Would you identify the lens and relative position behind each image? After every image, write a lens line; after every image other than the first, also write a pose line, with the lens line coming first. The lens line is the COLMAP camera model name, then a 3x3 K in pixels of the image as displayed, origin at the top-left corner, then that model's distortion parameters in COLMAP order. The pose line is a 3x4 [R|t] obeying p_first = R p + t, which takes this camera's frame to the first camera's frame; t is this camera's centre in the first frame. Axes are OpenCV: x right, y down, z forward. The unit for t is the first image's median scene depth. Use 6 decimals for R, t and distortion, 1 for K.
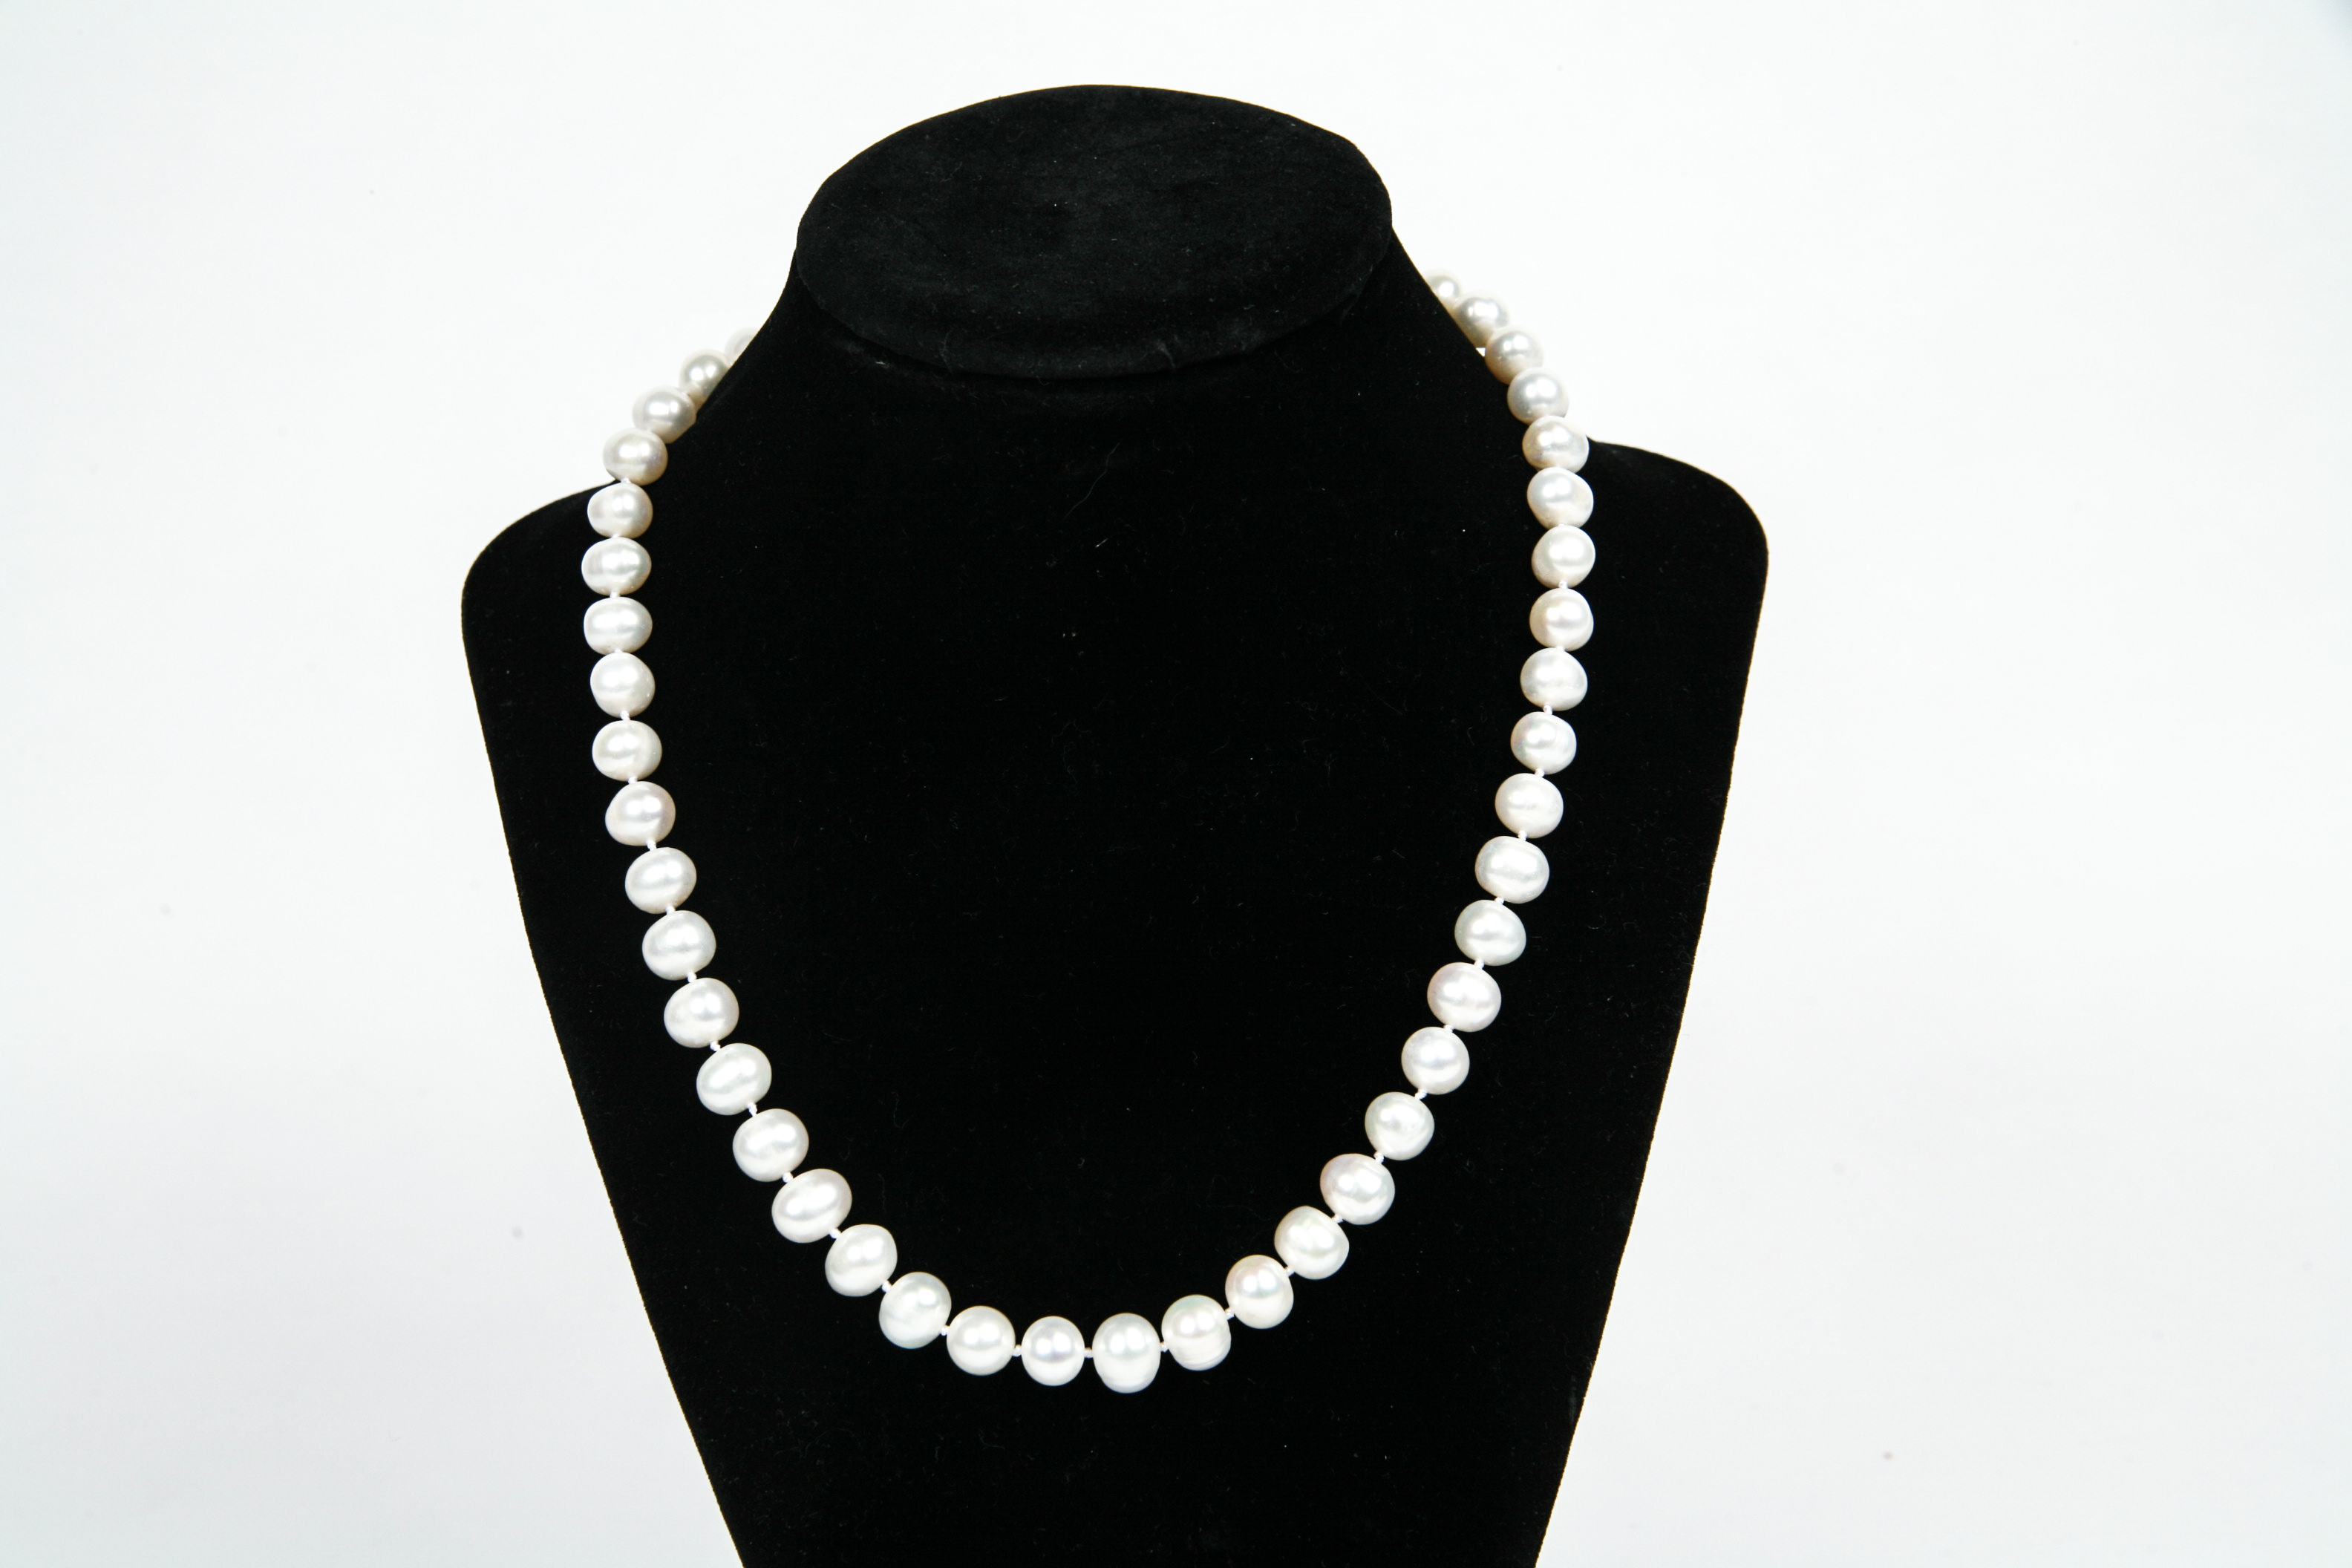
lens RADIAL K [[4301.8, 0, 1178.4], [0, 4301.8, 786.7], [0, 0, 1]] dist [0.058745, 0.000000]
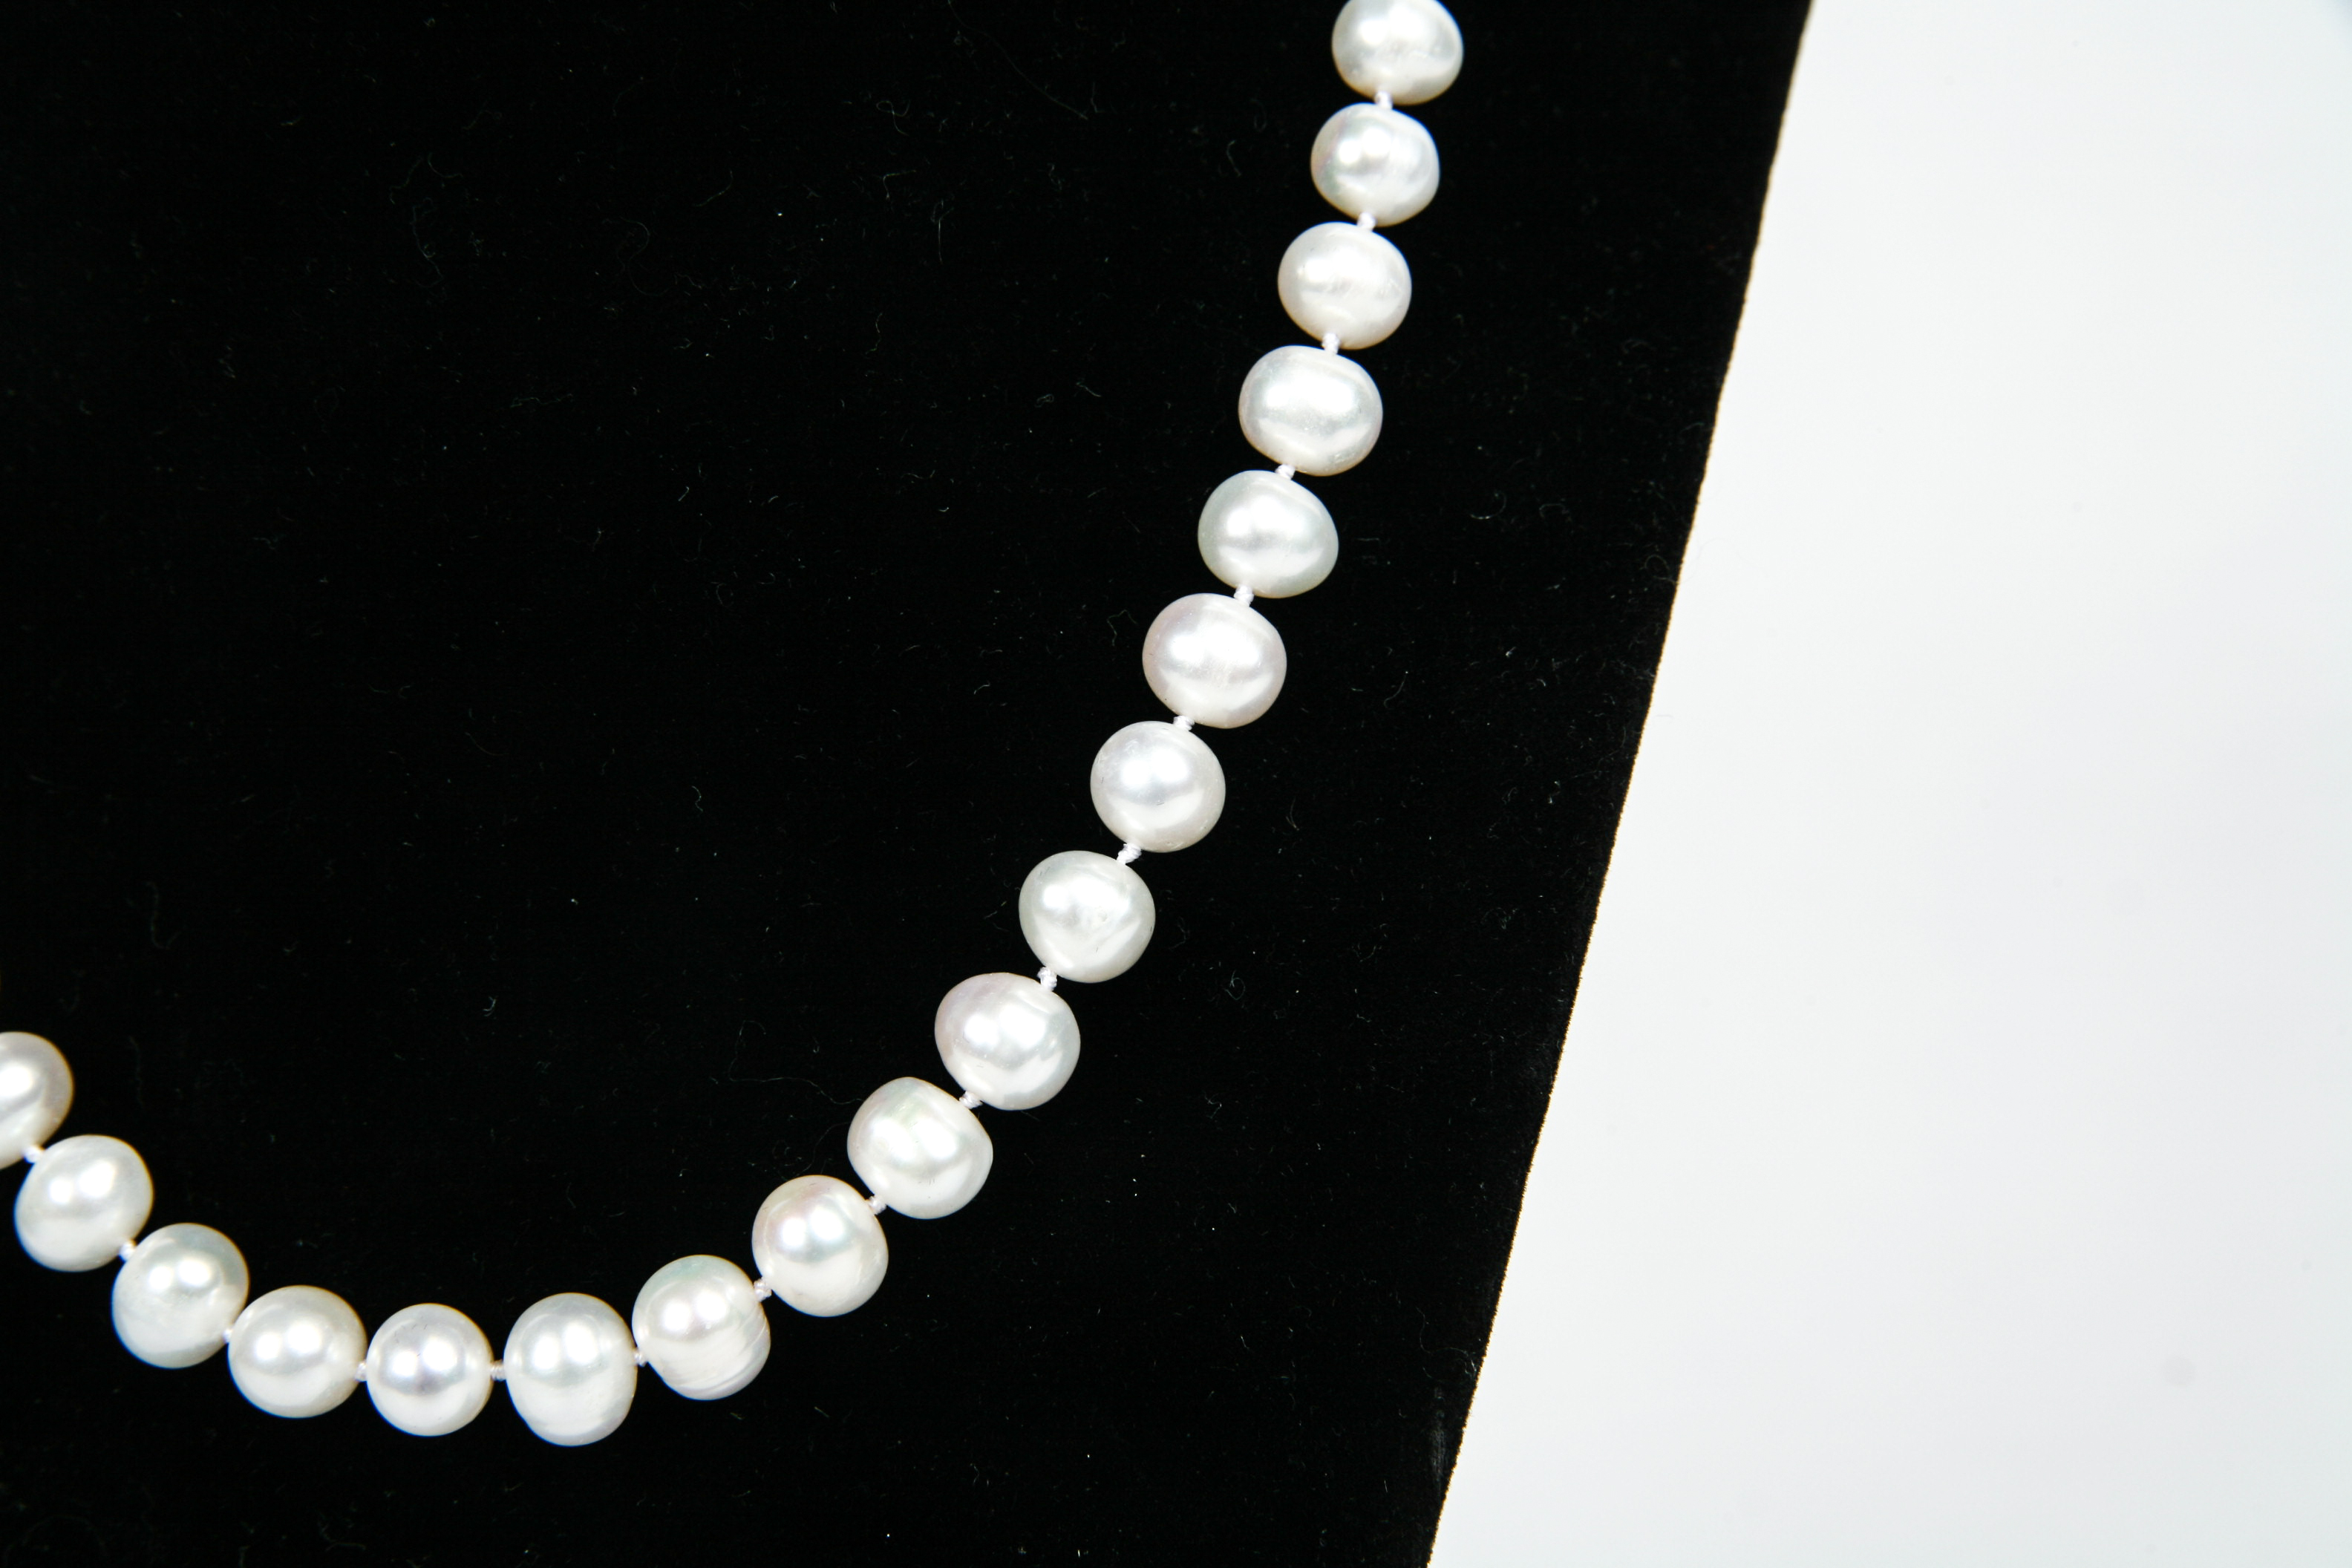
lens RADIAL K [[4829.6, 0, 1174.4], [0, 4829.6, 779.3], [0, 0, 1]] dist [-0.084789, 0.000000]
pose [[0.995258, -0.035537, -0.090546, 0.114045], [0.042114, 0.996530, 0.071797, 0.021473], [0.087680, -0.075270, 0.993301, 0.427662]]
